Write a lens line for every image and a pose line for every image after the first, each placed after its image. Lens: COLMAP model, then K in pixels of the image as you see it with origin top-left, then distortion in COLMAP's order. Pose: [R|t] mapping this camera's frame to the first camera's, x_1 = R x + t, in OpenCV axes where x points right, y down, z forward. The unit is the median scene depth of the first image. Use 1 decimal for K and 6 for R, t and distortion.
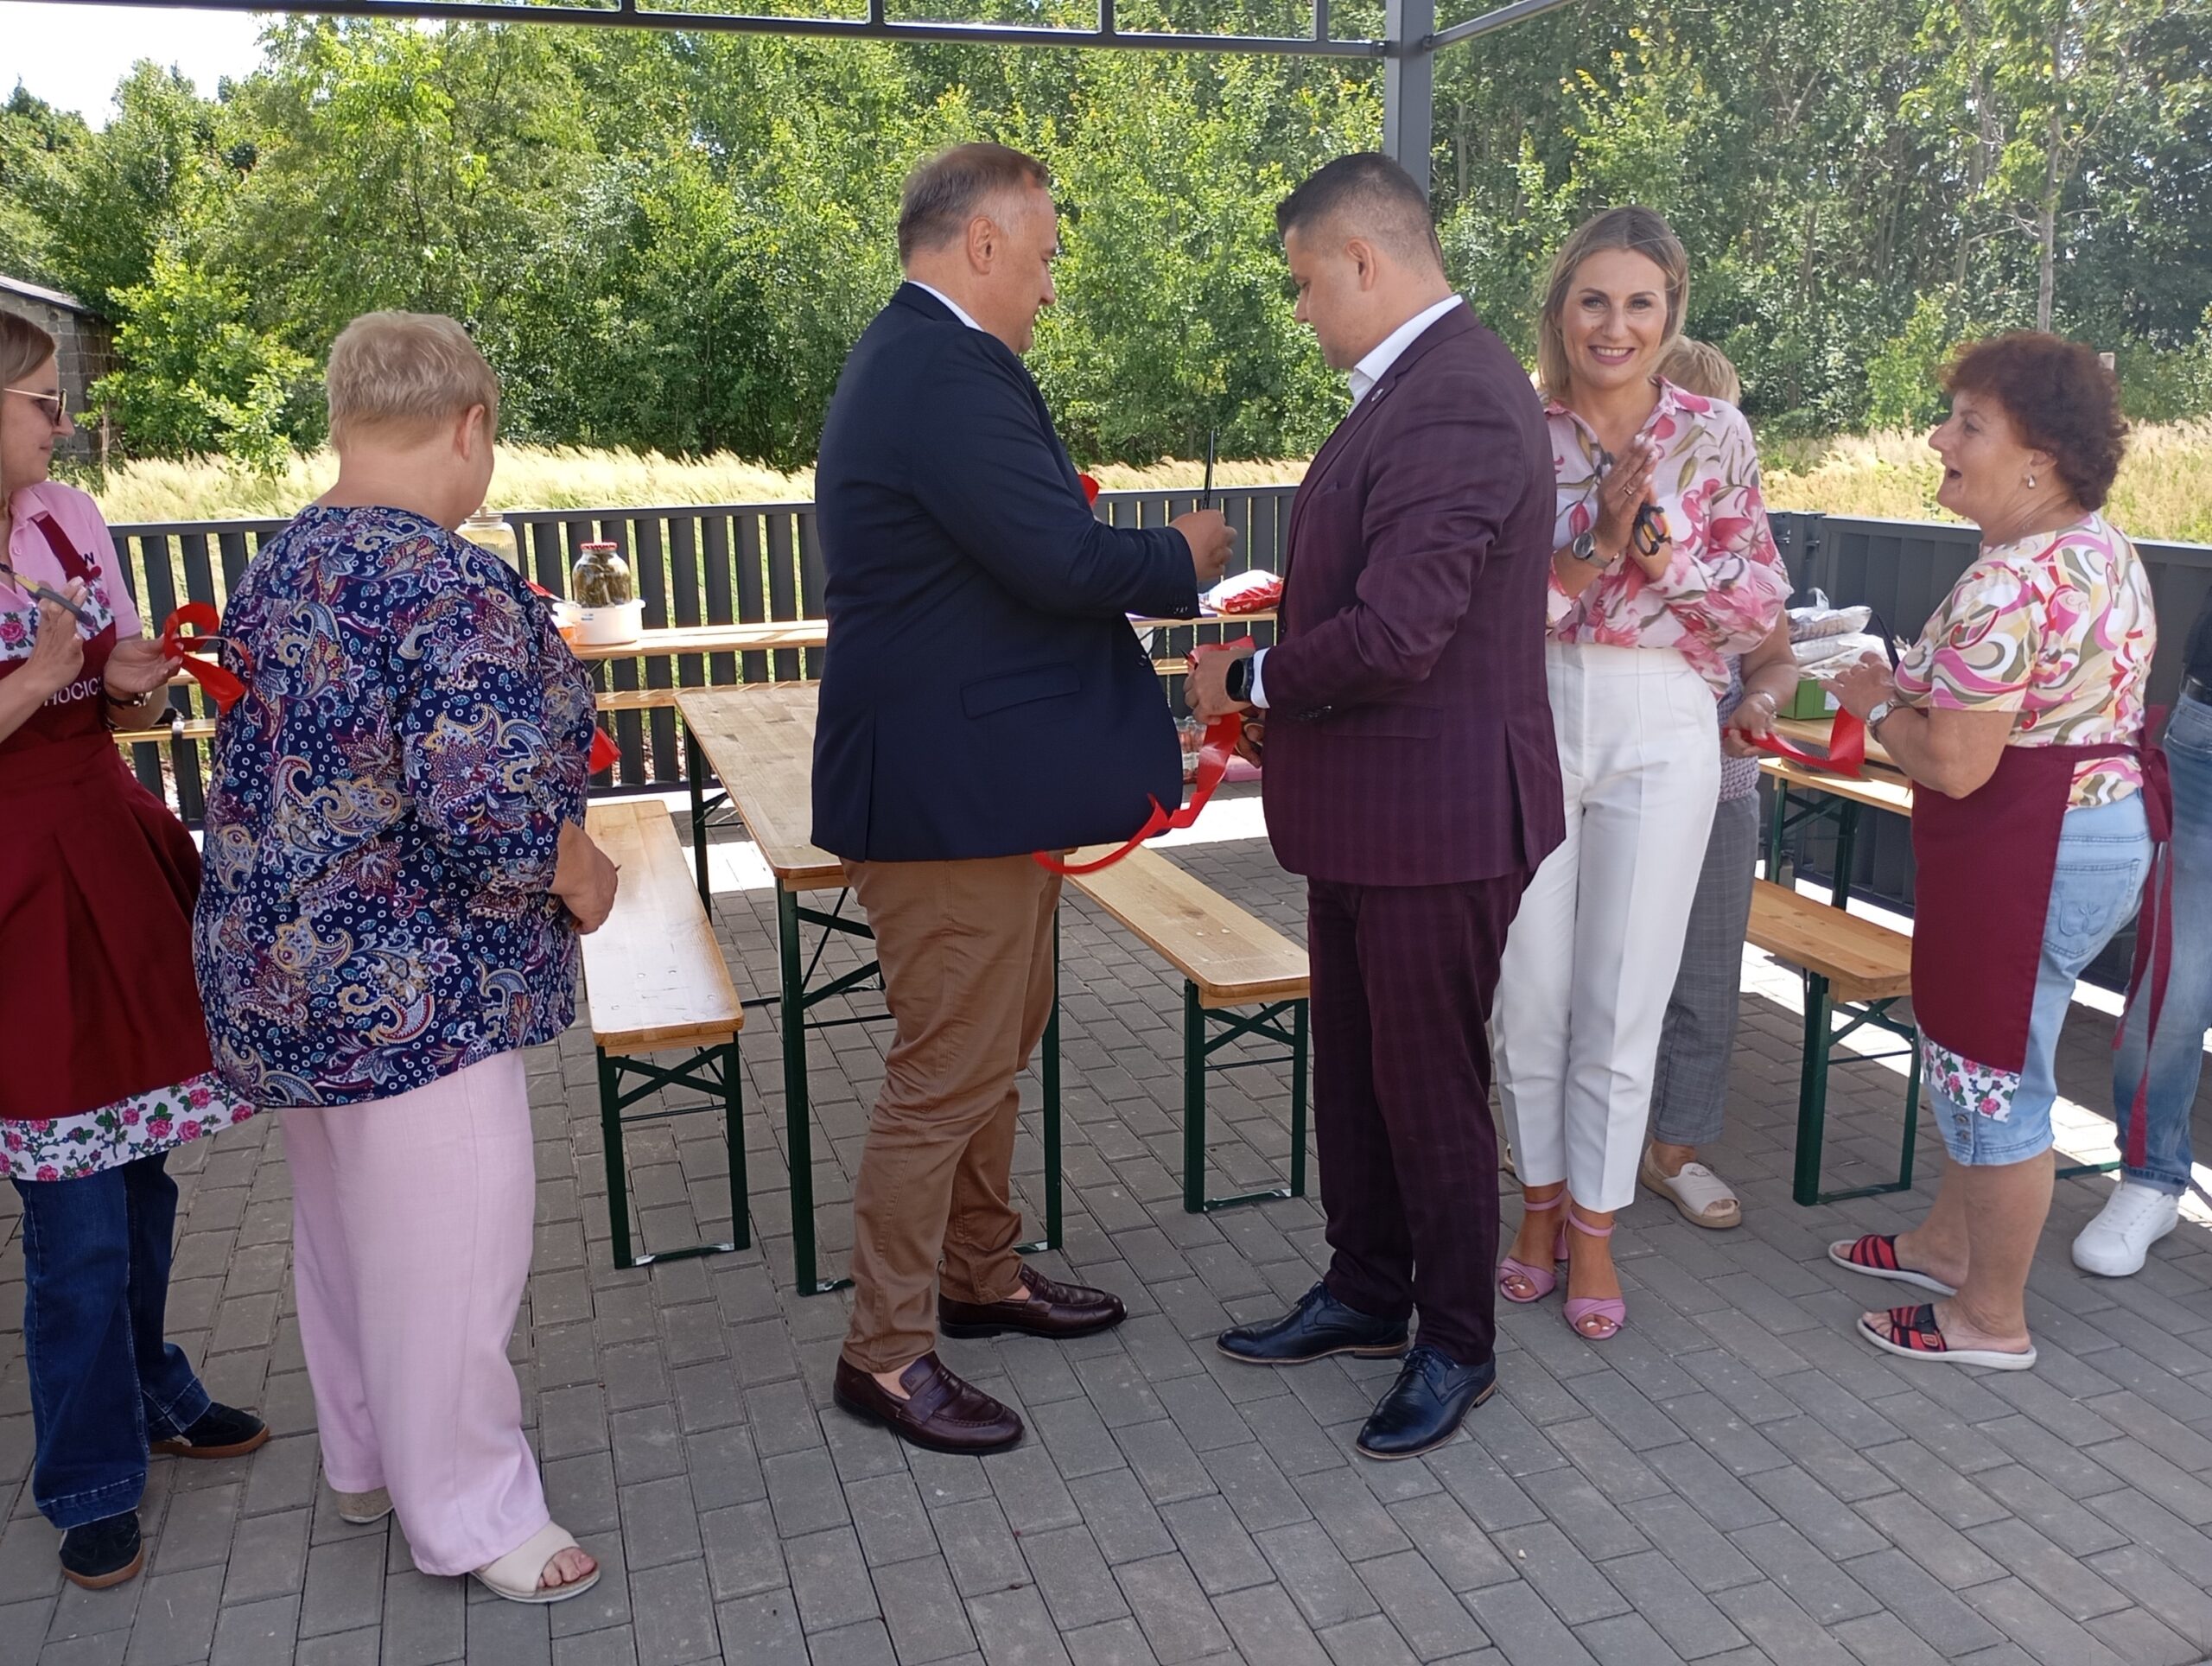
lens RADIAL K [[1857.7, 0, 1109.4], [0, 1857.7, 813.5], [0, 0, 1]] dist [0.060042, -0.076343]
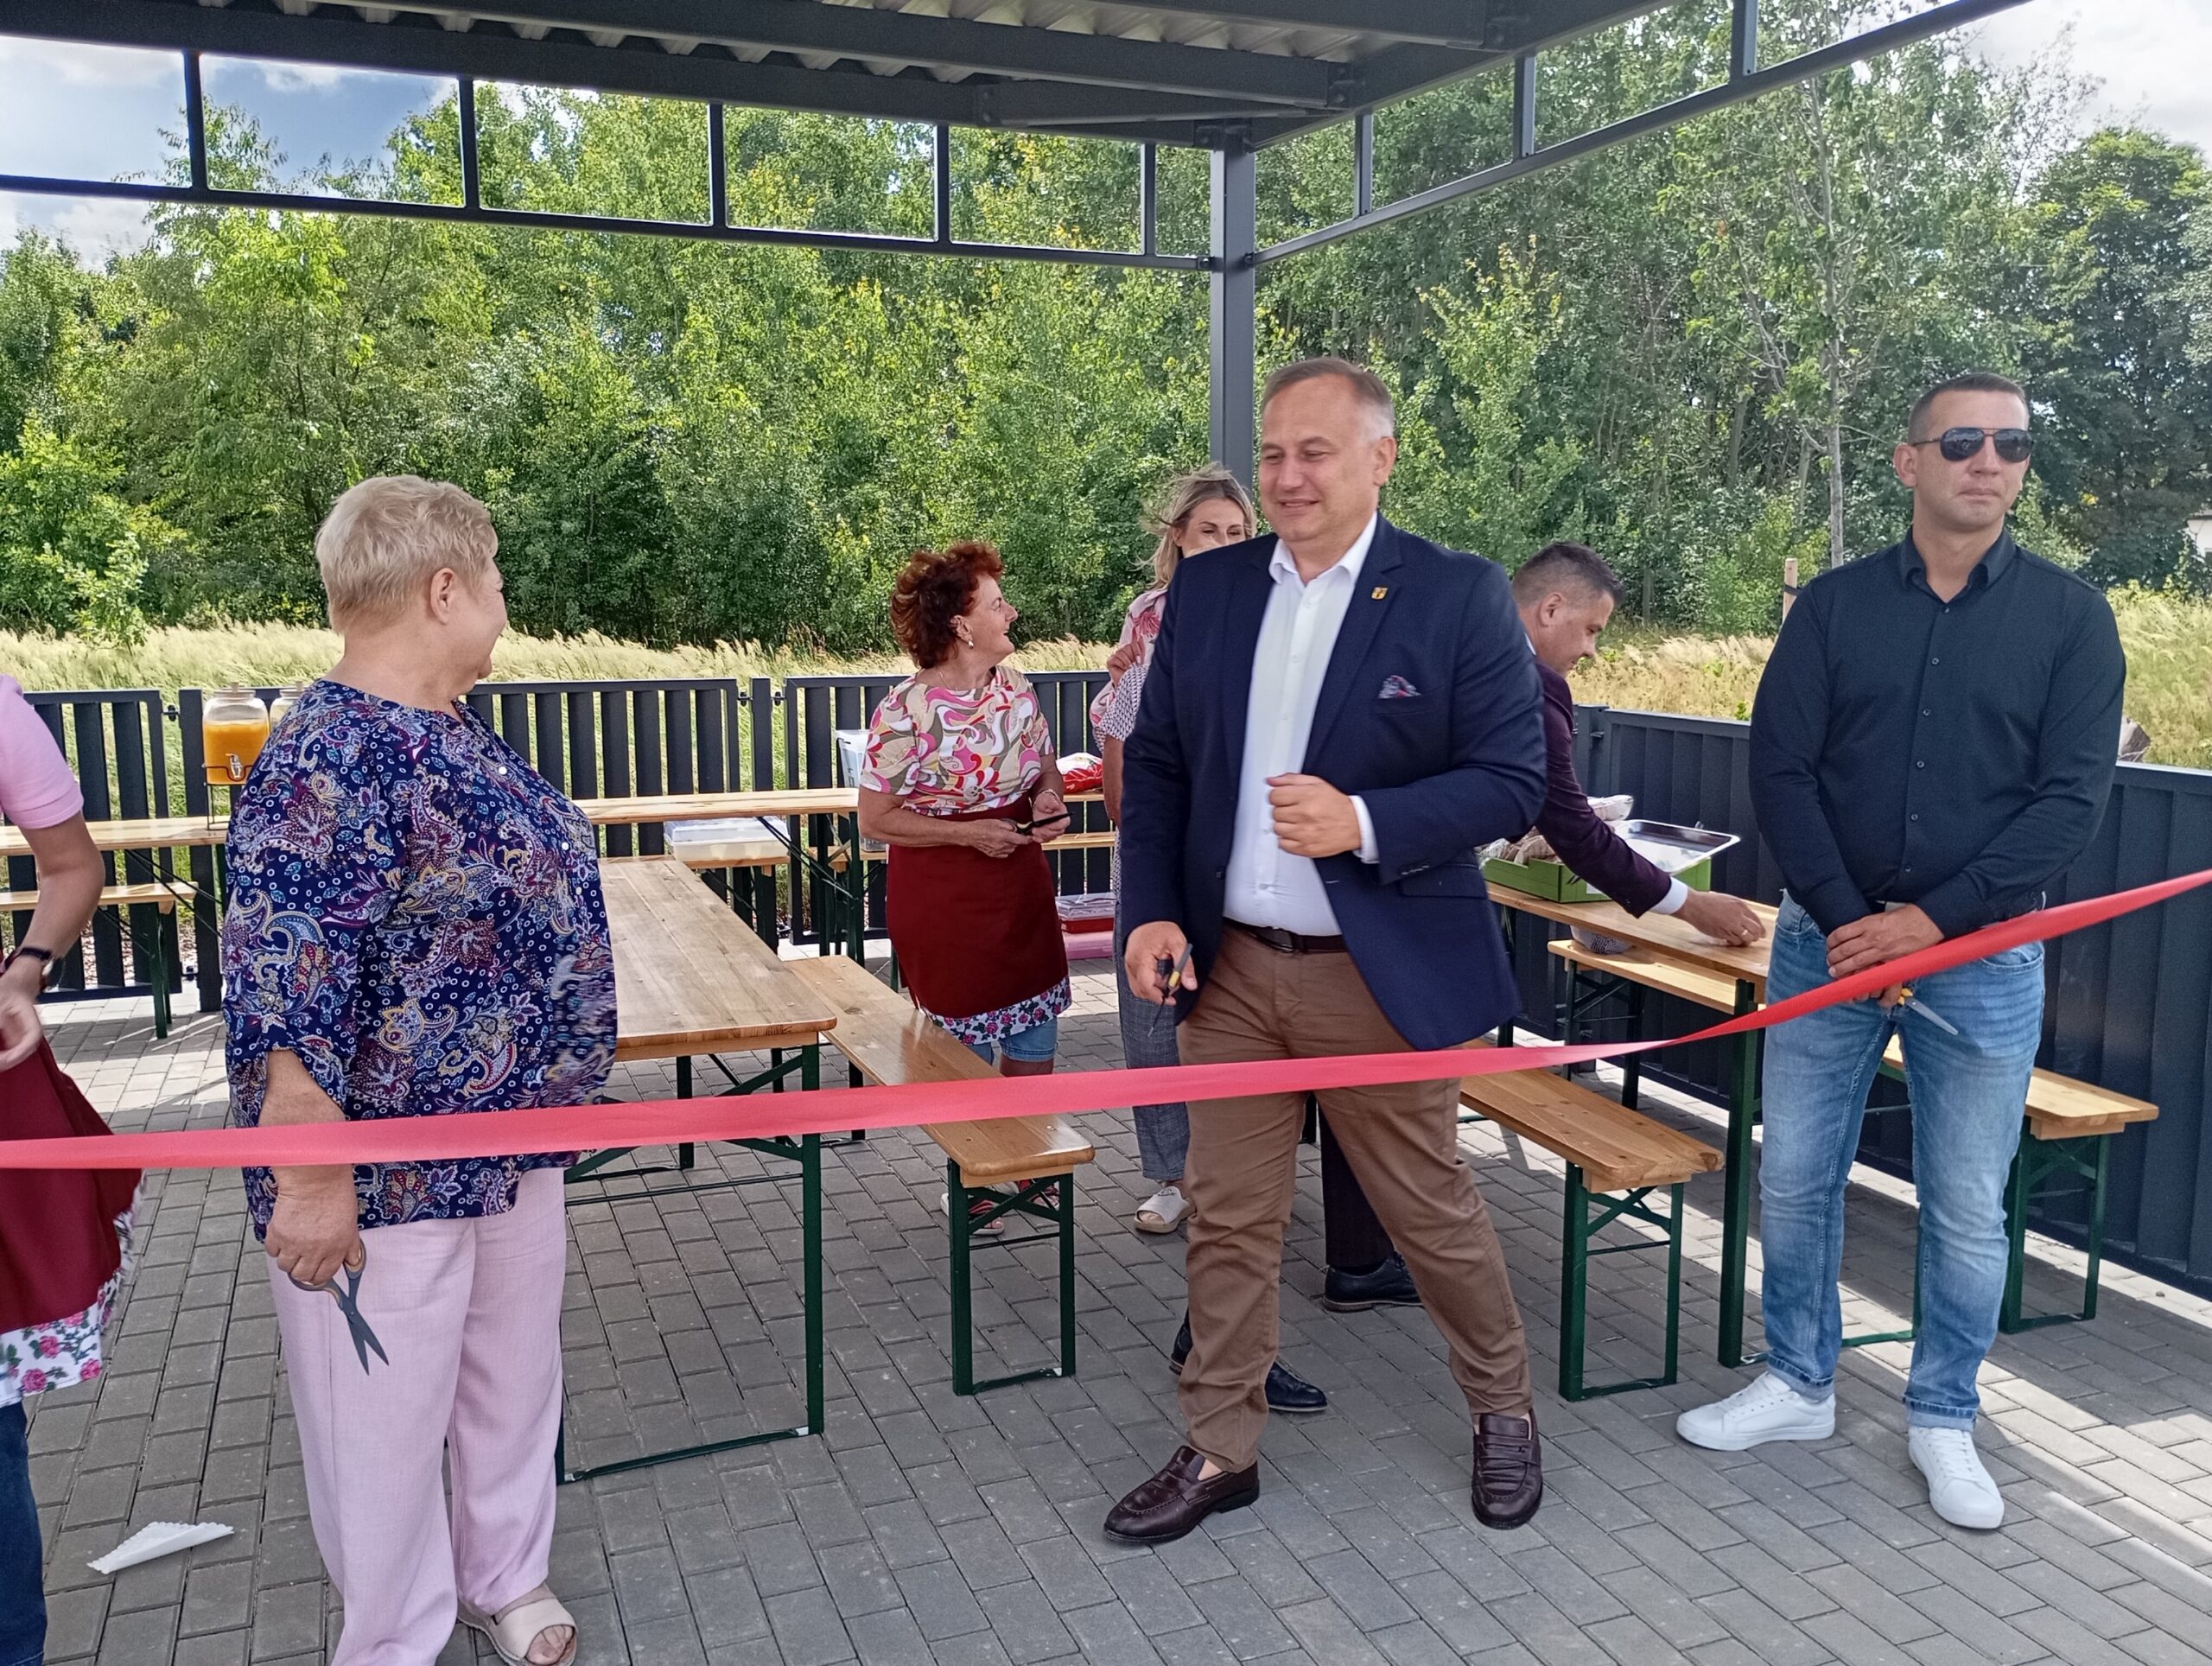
lens RADIAL K [[1857.7, 0, 1109.1], [0, 1857.7, 828.4], [0, 0, 1]] dist [0.060042, -0.076343]
pose [[0.998309, 0.008396, 0.057516, 0.064642], [-0.003398, 0.996250, -0.086450, -0.001540], [-0.058026, 0.086109, 0.994595, -0.024064]]
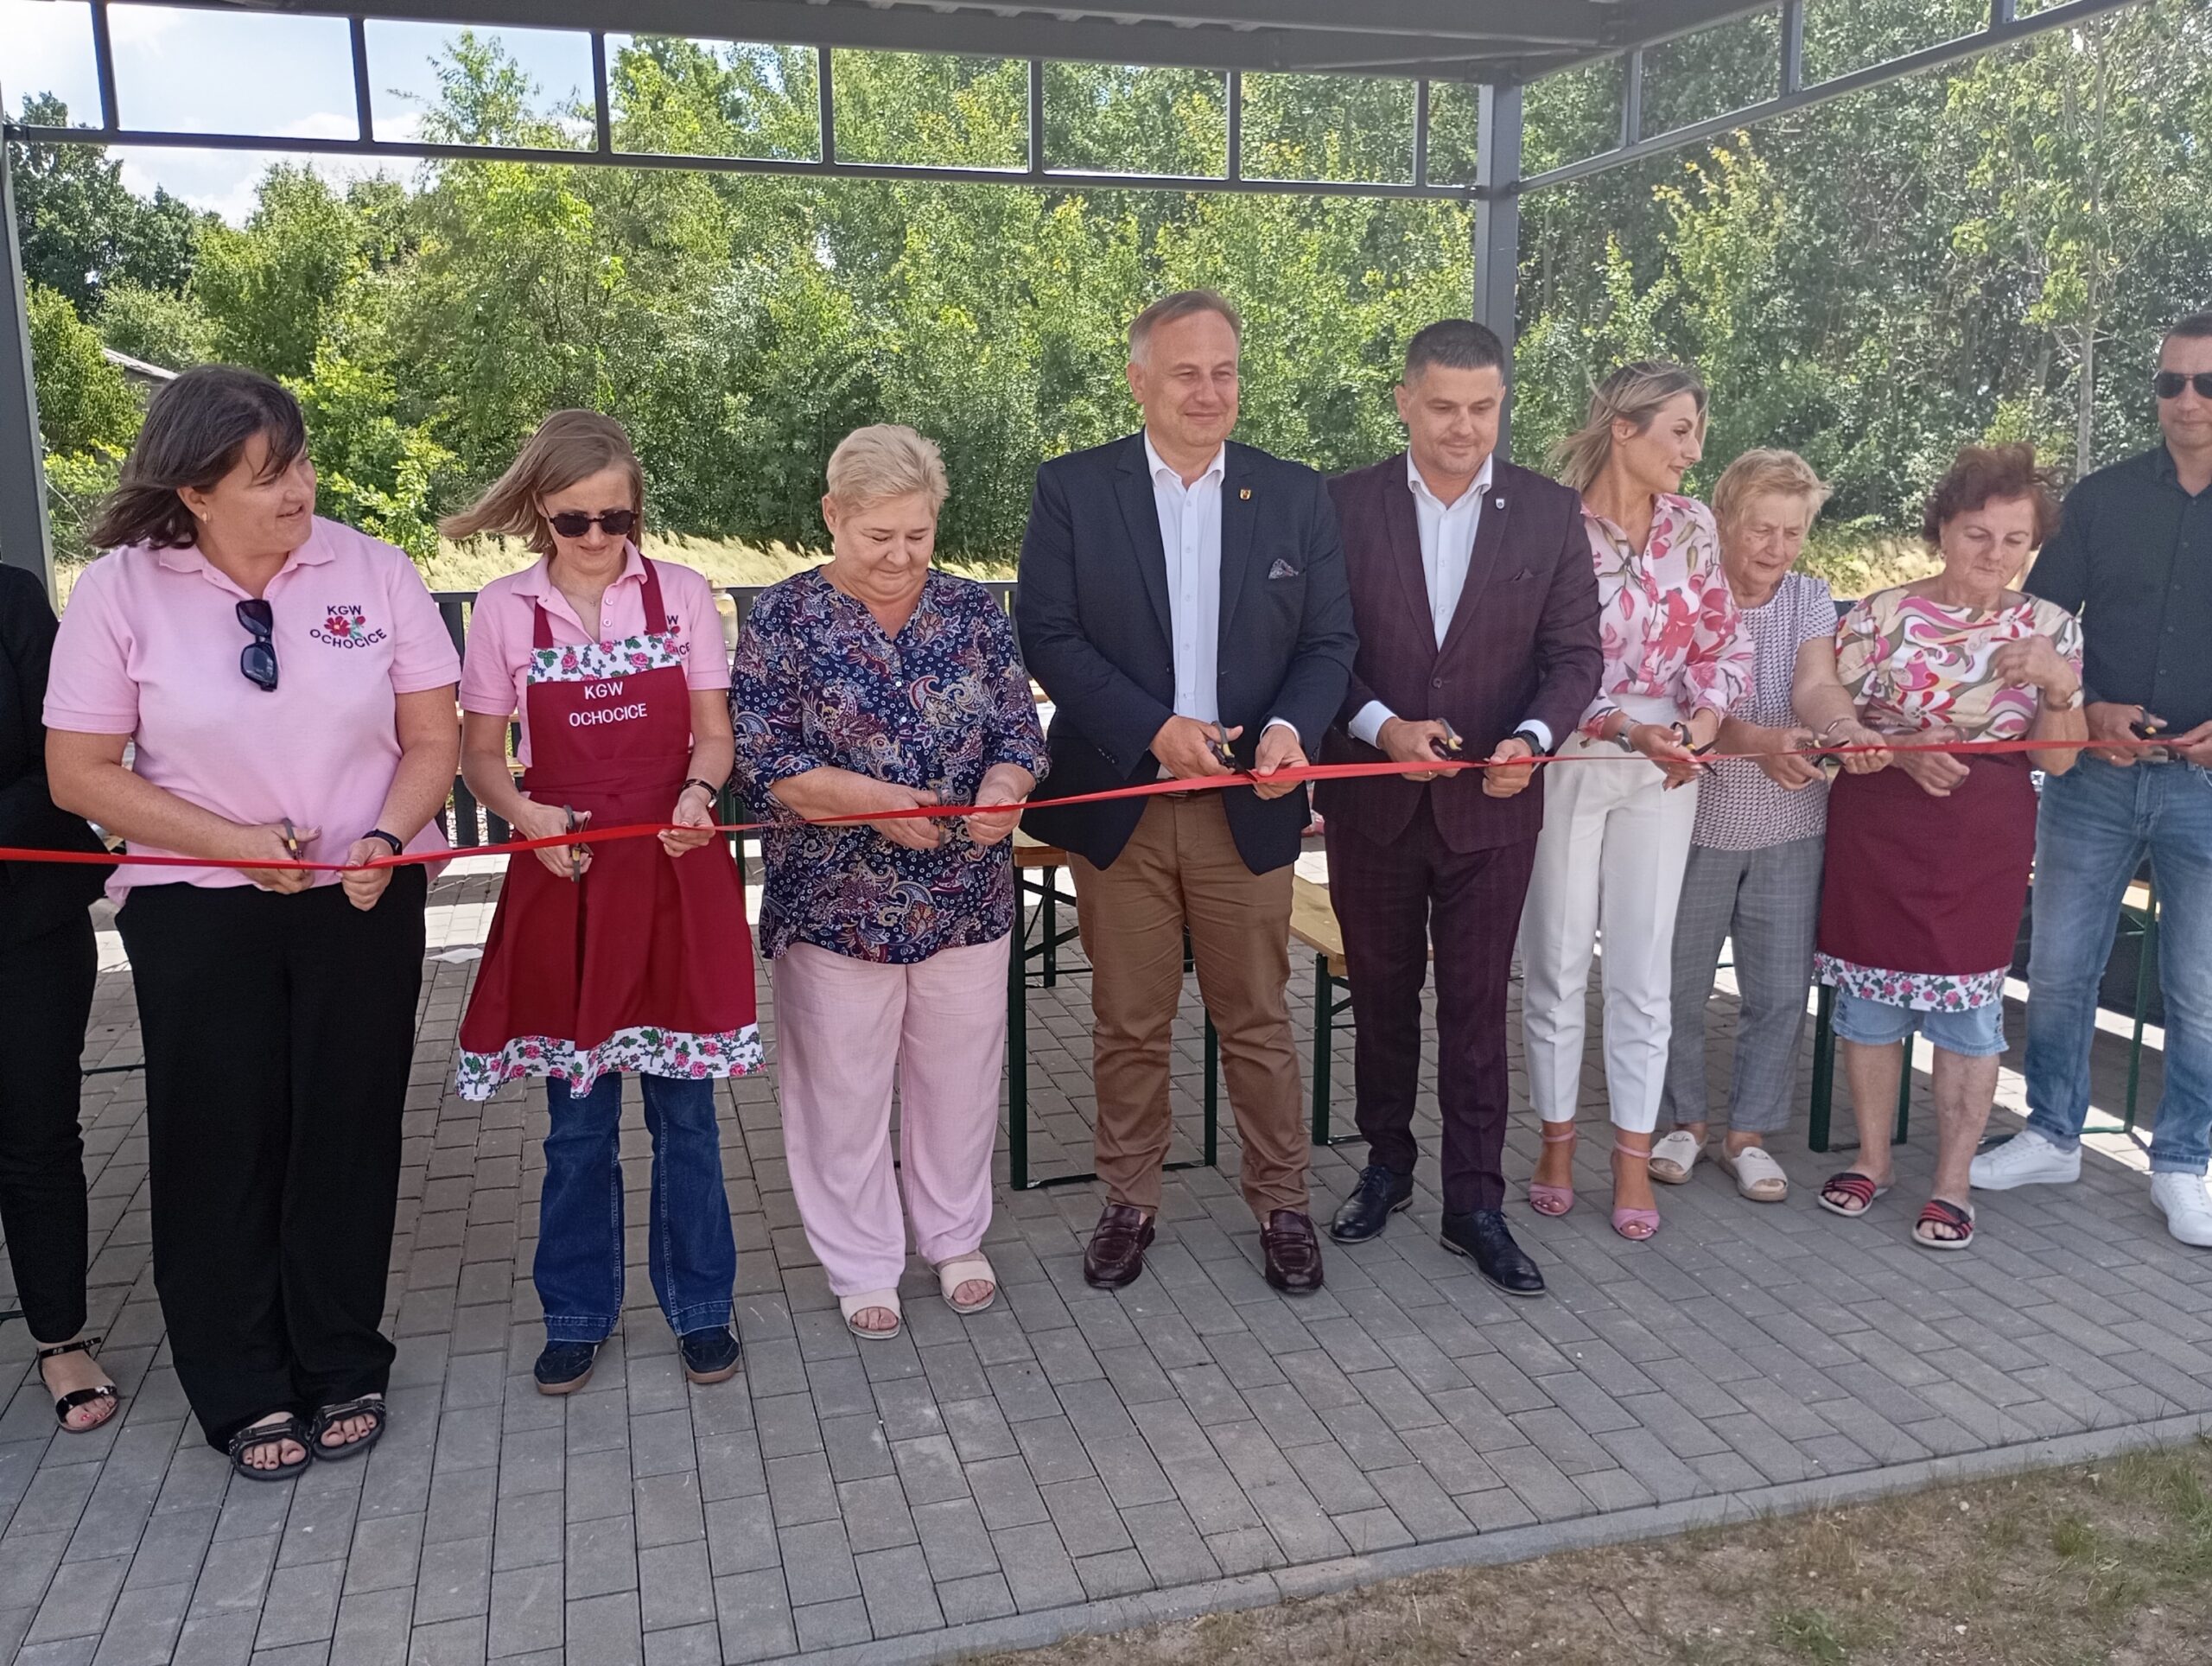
lens RADIAL K [[1857.7, 0, 1095.6], [0, 1857.7, 837.6], [0, 0, 1]] dist [0.060042, -0.076343]
pose [[0.998630, 0.020966, -0.047940, -0.050144], [-0.022687, 0.999107, -0.035640, 0.056713], [0.047149, 0.036679, 0.998214, -0.265305]]
